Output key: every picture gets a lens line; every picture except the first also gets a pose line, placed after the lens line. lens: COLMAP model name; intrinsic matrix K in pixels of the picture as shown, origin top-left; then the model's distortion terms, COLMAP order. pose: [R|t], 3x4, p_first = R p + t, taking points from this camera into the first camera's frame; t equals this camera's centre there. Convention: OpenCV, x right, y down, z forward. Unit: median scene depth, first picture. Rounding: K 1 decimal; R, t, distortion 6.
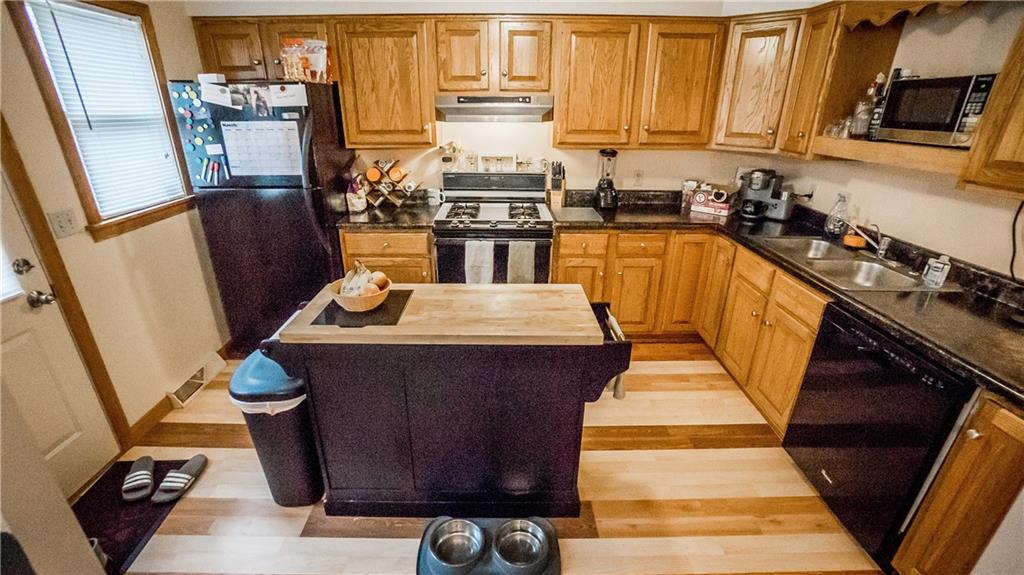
lens RADIAL K [[451.3, 0, 501.8], [0, 451.3, 291.0], [0, 0, 1]] dist [-0.059710, 0.022385]
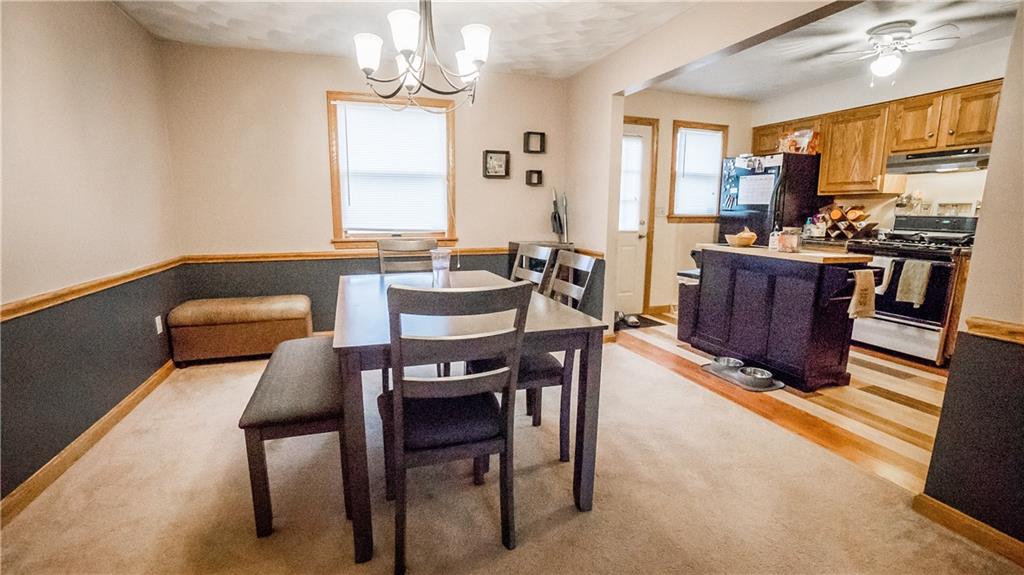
lens RADIAL K [[451.3, 0, 507.7], [0, 451.3, 293.2], [0, 0, 1]] dist [-0.059710, 0.022385]
pose [[0.331934, 0.168346, -0.928159, 0.807886], [-0.367117, 0.929427, 0.037285, 0.347638], [0.868933, 0.328366, 0.370311, -0.390104]]
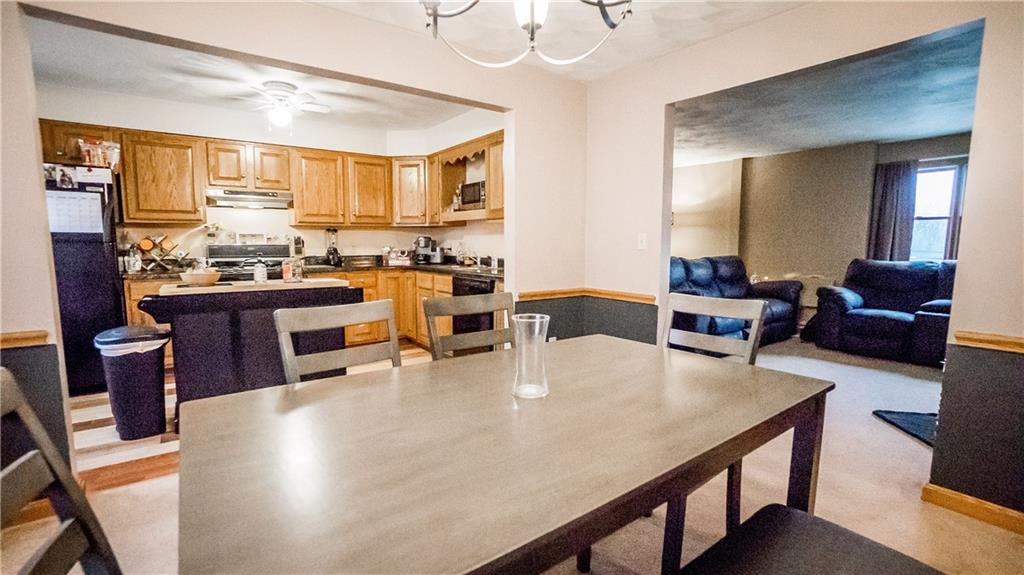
lens RADIAL K [[451.3, 0, 505.9], [0, 451.3, 293.6], [0, 0, 1]] dist [-0.059710, 0.022385]
pose [[0.809783, -0.066382, 0.582962, -0.222944], [0.226037, 0.952184, -0.205557, 0.412467], [-0.541442, 0.298228, 0.786067, -0.562470]]
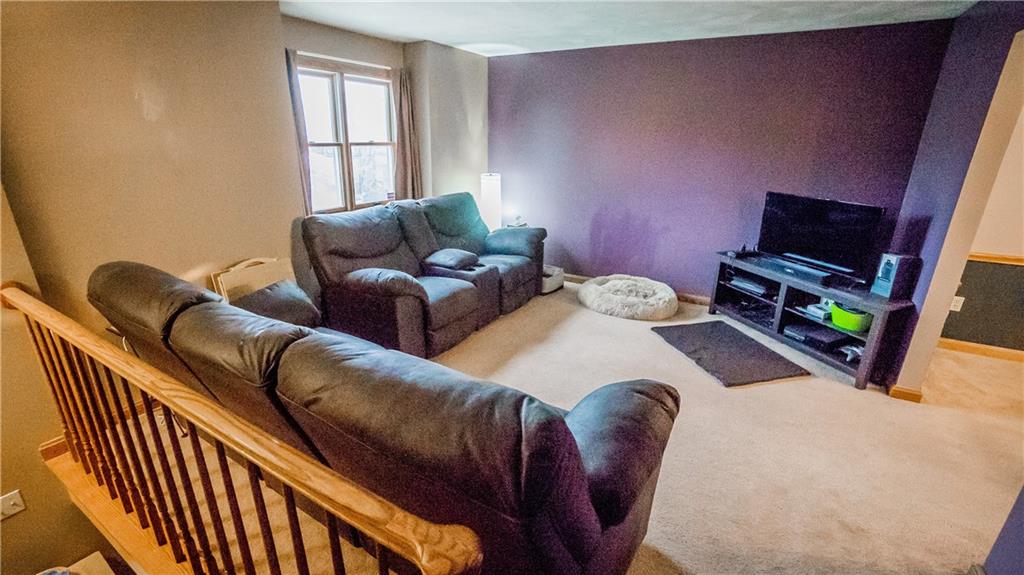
lens RADIAL K [[451.3, 0, 508.2], [0, 451.3, 287.6], [0, 0, 1]] dist [-0.059710, 0.022385]
pose [[-0.856403, -0.180300, 0.483803, 1.107153], [0.180811, 0.772973, 0.608128, -0.244468], [-0.483612, 0.608280, -0.629377, 0.654514]]
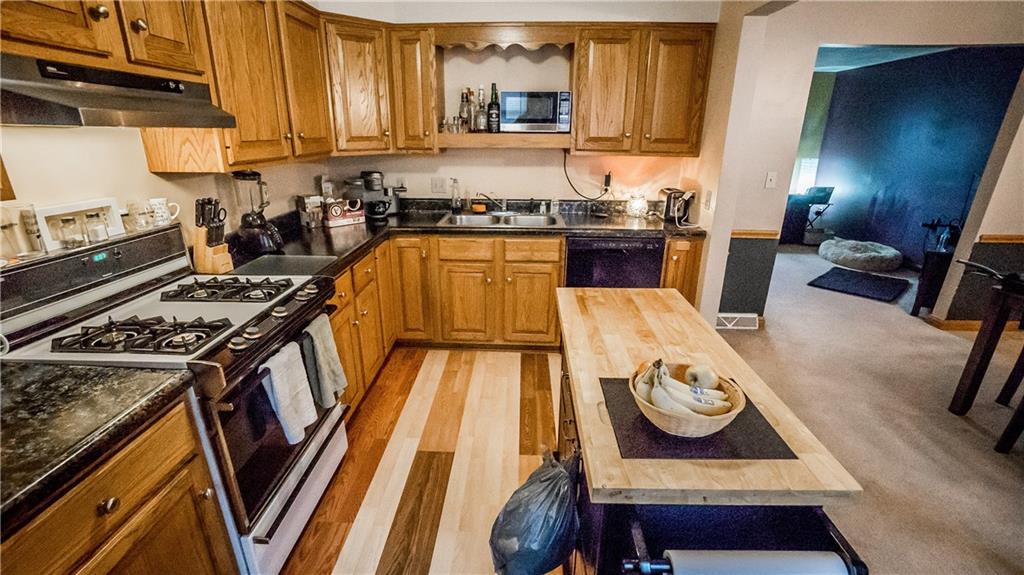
lens RADIAL K [[451.3, 0, 500.8], [0, 451.3, 289.9], [0, 0, 1]] dist [-0.059710, 0.022385]
pose [[0.056571, -0.332730, 0.941324, -0.503183], [0.384549, 0.877353, 0.287008, -0.228831], [-0.921369, 0.345749, 0.177584, 0.668918]]
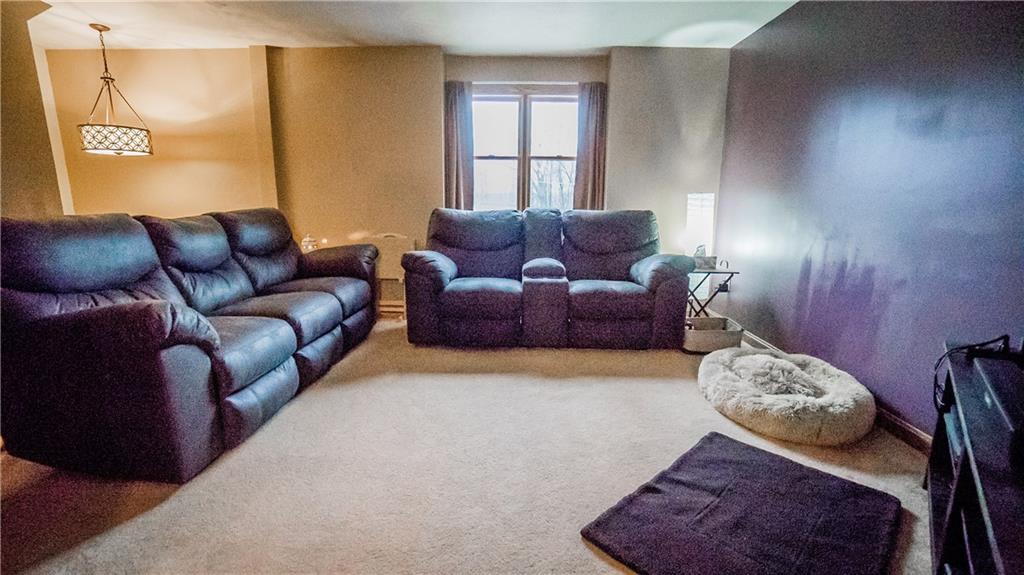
lens RADIAL K [[451.3, 0, 506.5], [0, 451.3, 289.0], [0, 0, 1]] dist [-0.059710, 0.022385]
pose [[0.029326, -0.199377, 0.979484, 0.677935], [0.377259, 0.909641, 0.173865, 0.289254], [-0.925644, 0.364420, 0.101893, -0.193595]]
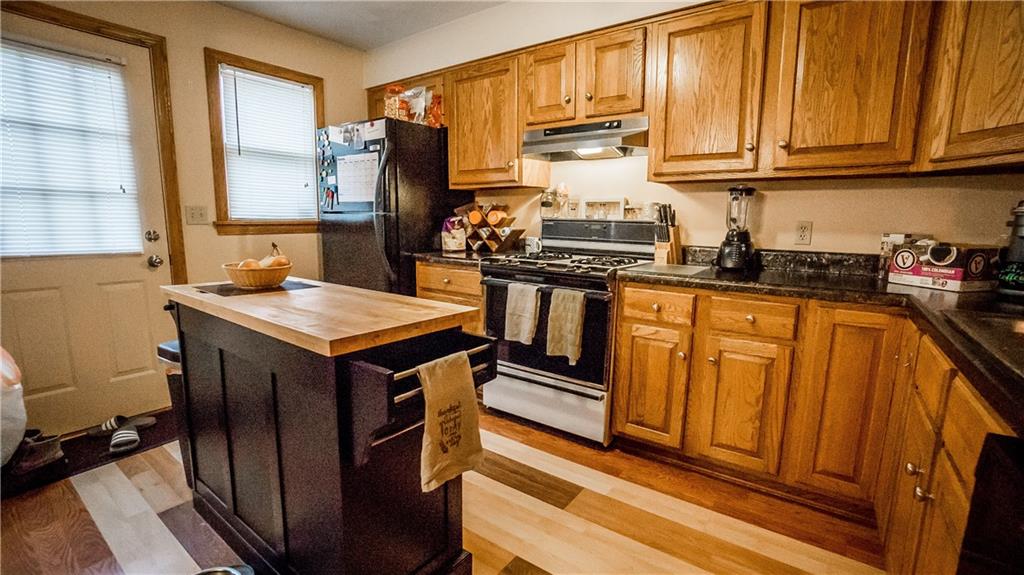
lens RADIAL K [[451.3, 0, 509.1], [0, 451.3, 290.9], [0, 0, 1]] dist [-0.059710, 0.022385]
pose [[0.802255, 0.100532, -0.588455, 0.425215], [-0.239363, 0.957184, -0.162802, 0.042107], [0.546893, 0.271463, 0.791970, 0.347592]]
